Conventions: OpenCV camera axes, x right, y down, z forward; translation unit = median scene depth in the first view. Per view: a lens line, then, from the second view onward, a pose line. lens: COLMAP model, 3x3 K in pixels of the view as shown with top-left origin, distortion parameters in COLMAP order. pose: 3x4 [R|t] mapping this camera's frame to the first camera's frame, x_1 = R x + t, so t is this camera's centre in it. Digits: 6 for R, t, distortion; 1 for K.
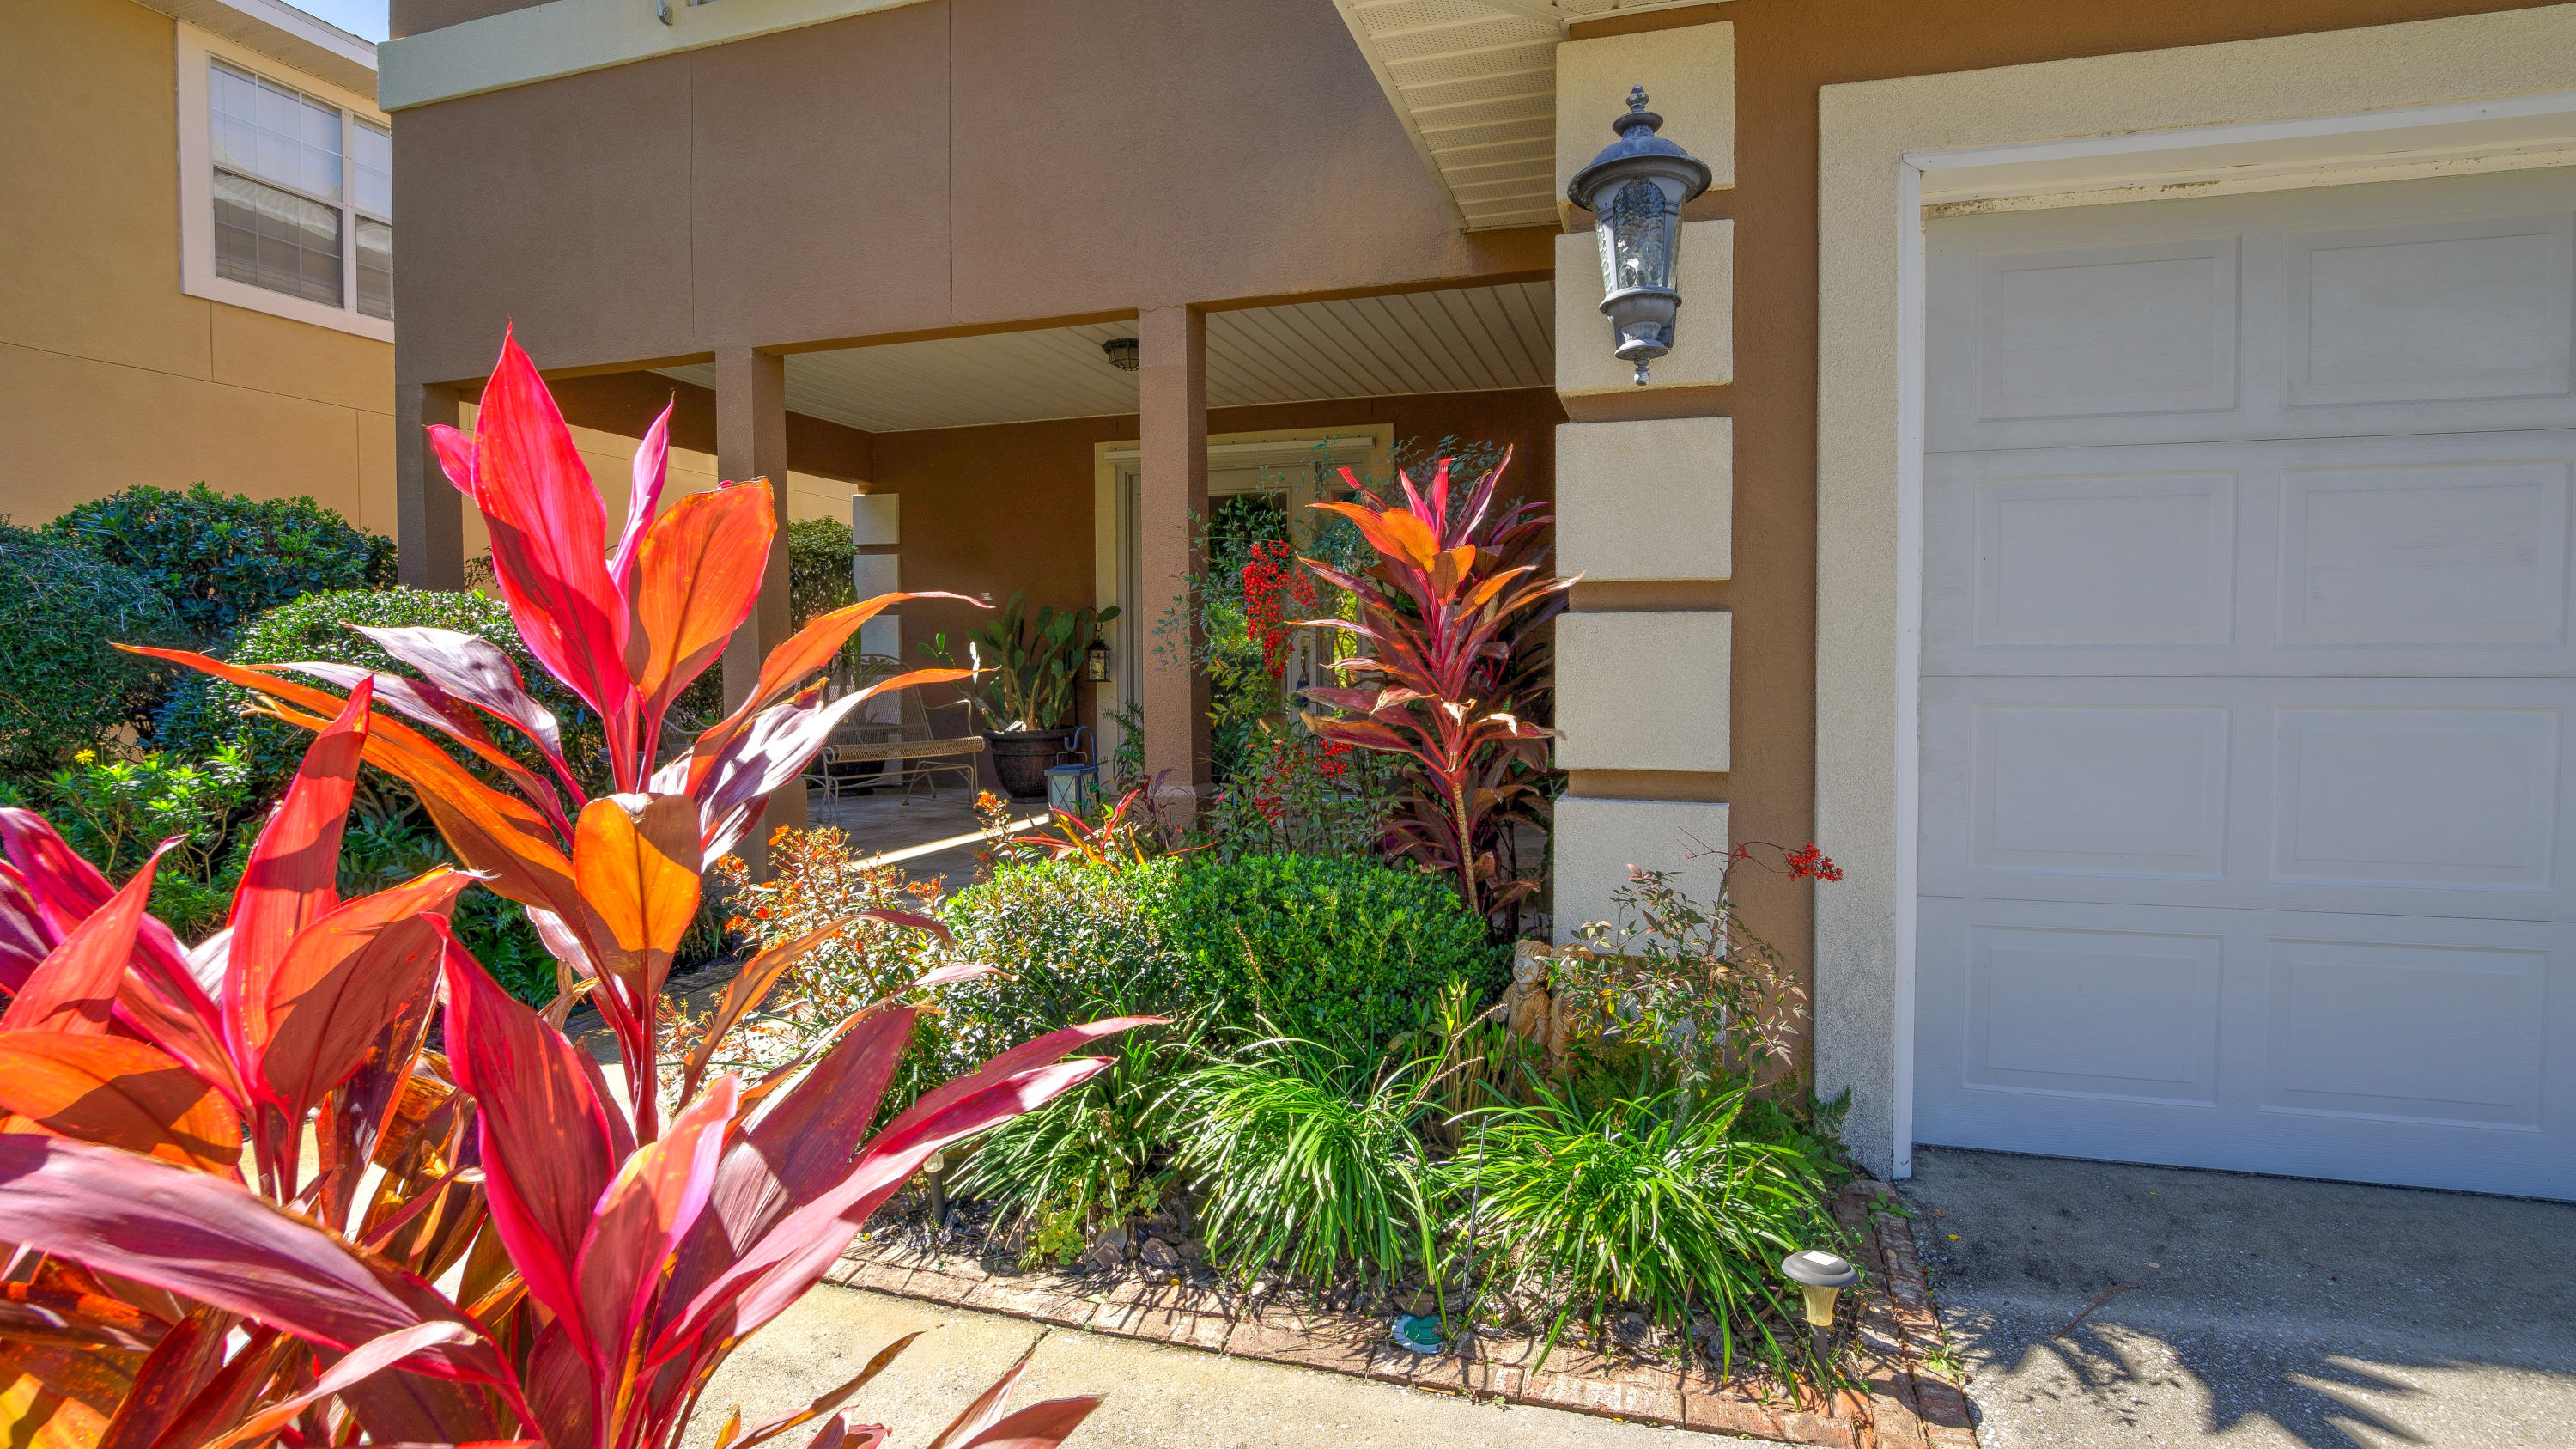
lens RADIAL K [[1277.7, 0, 1288.0], [0, 1277.7, 724.5], [0, 0, 1]] dist [-0.027143, -0.000072]
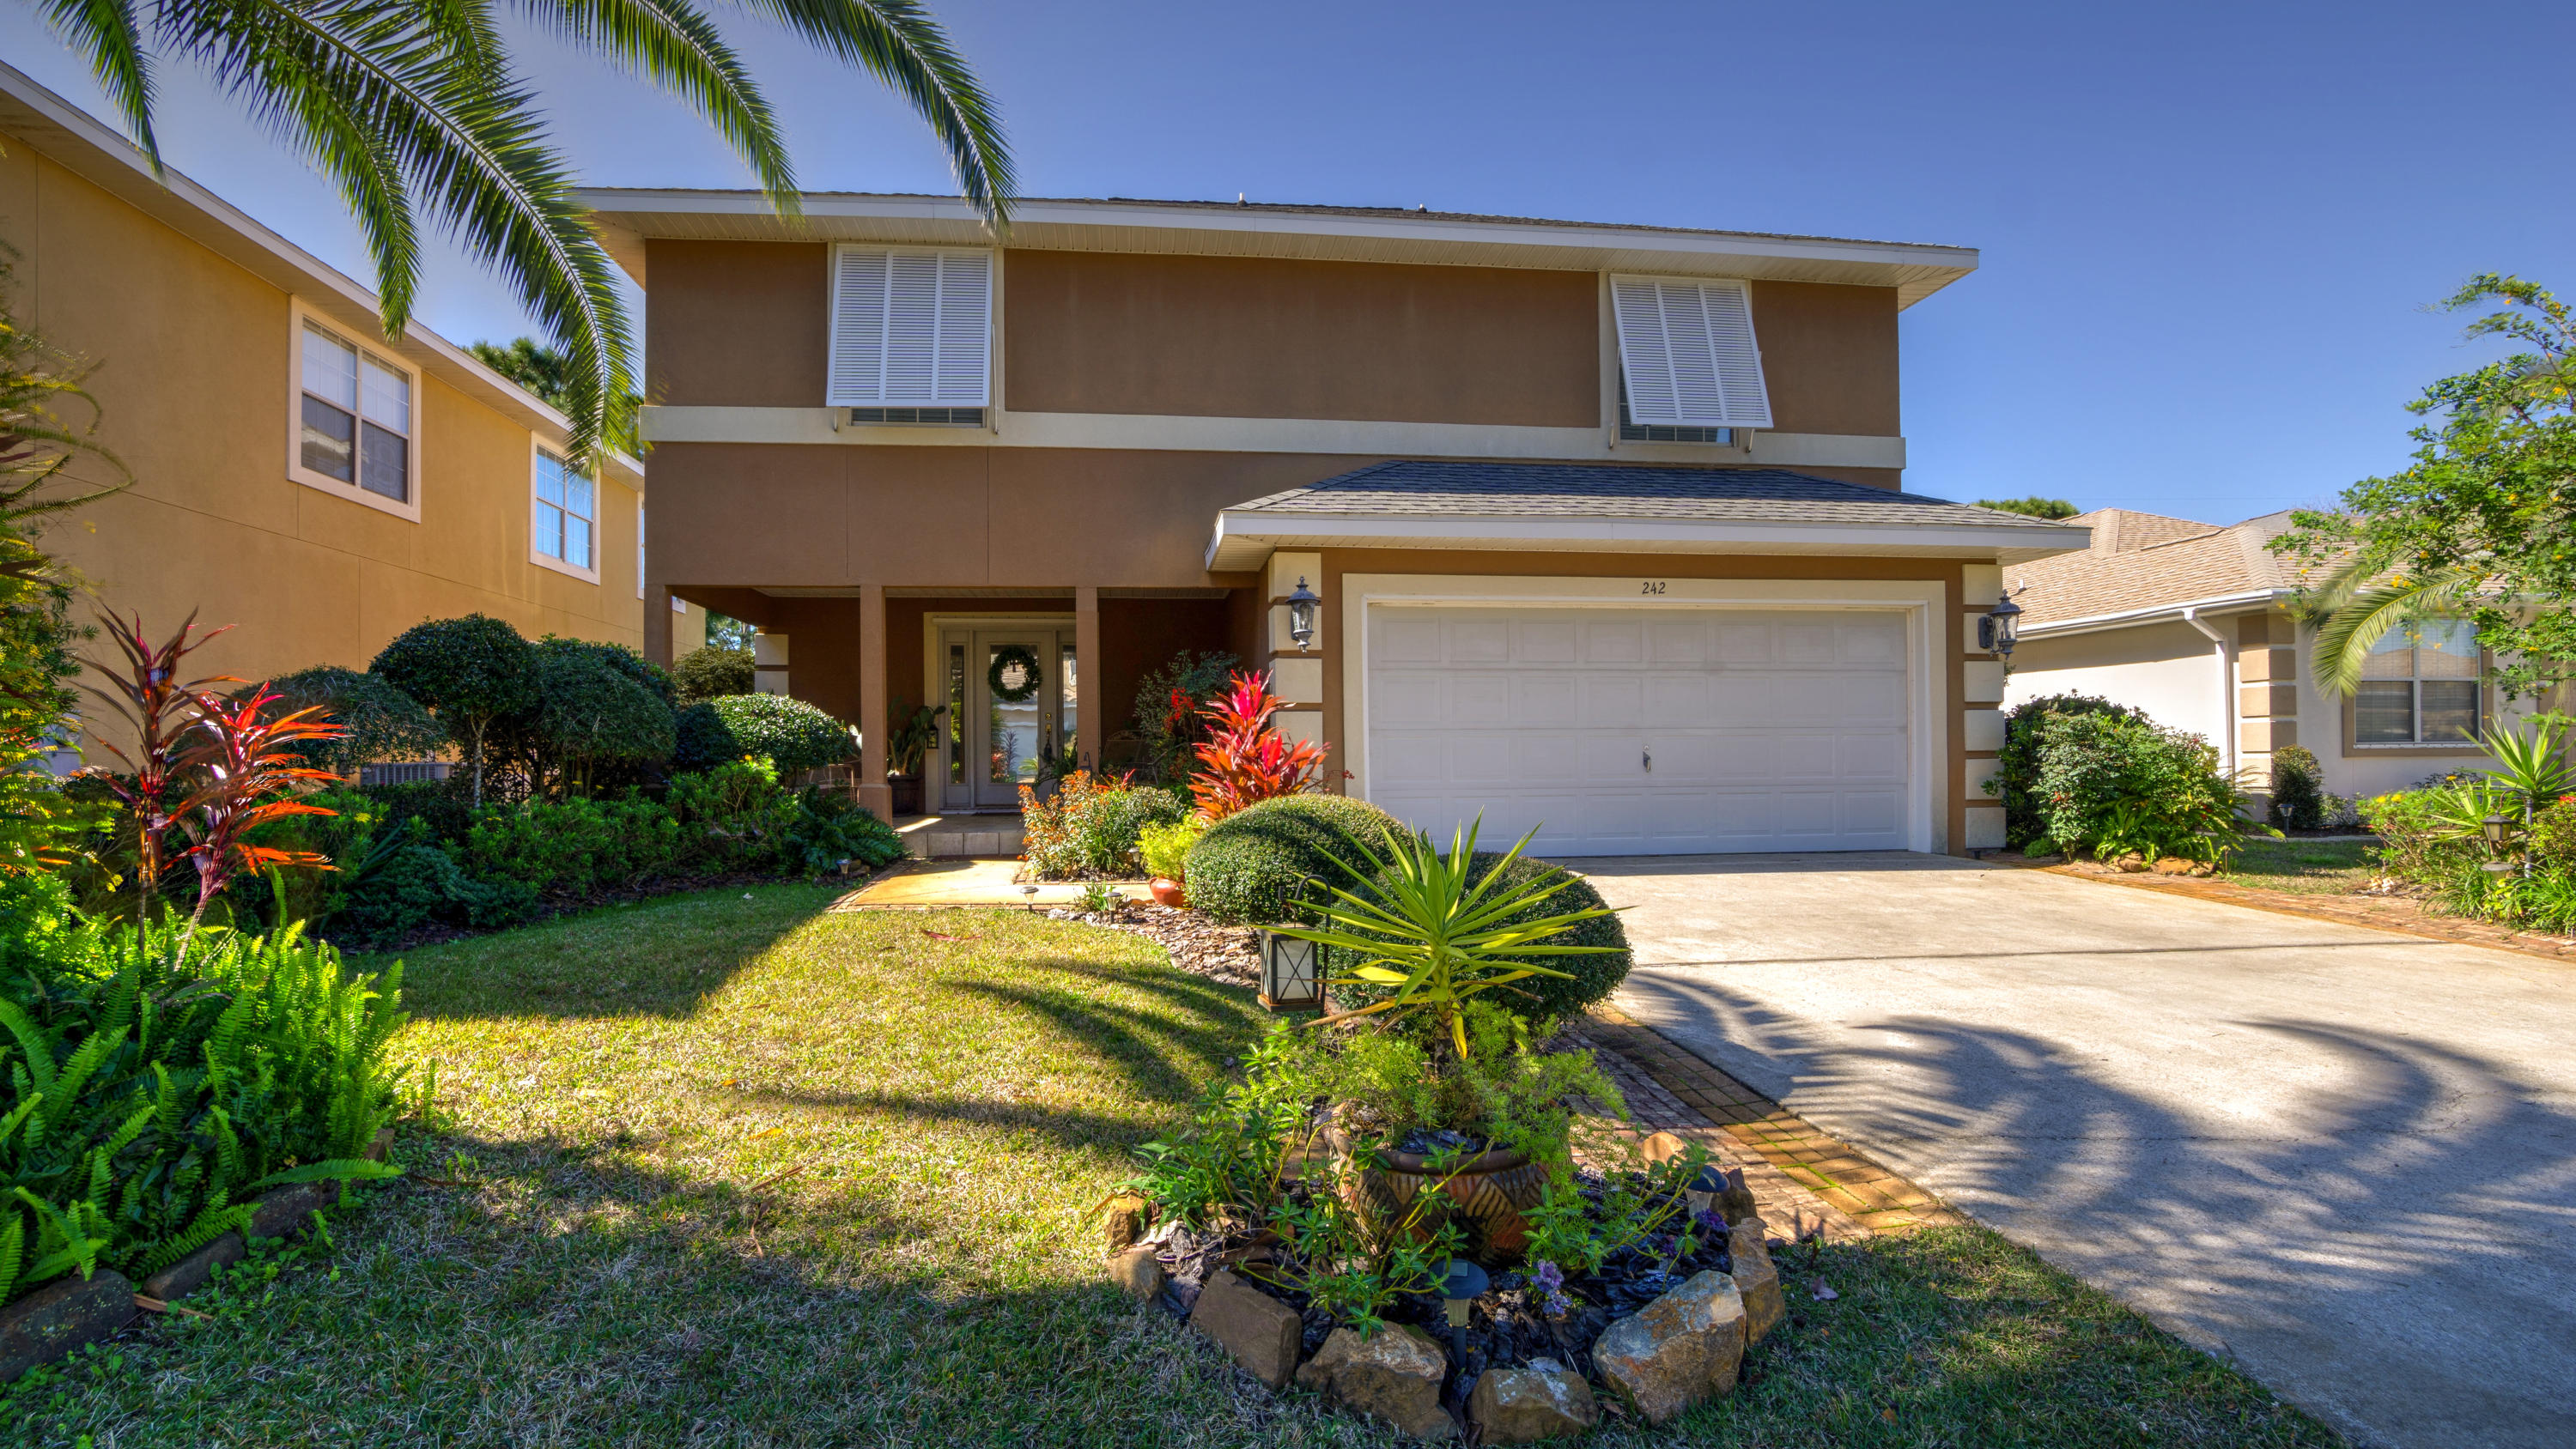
lens RADIAL K [[1277.4, 0, 1288.0], [0, 1277.4, 724.5], [0, 0, 1]] dist [-0.027143, -0.000072]
pose [[0.906807, 0.009696, 0.421434, -1.213112], [0.024535, 0.996827, -0.075726, 0.211314], [-0.420831, 0.079009, 0.903692, -2.141974]]
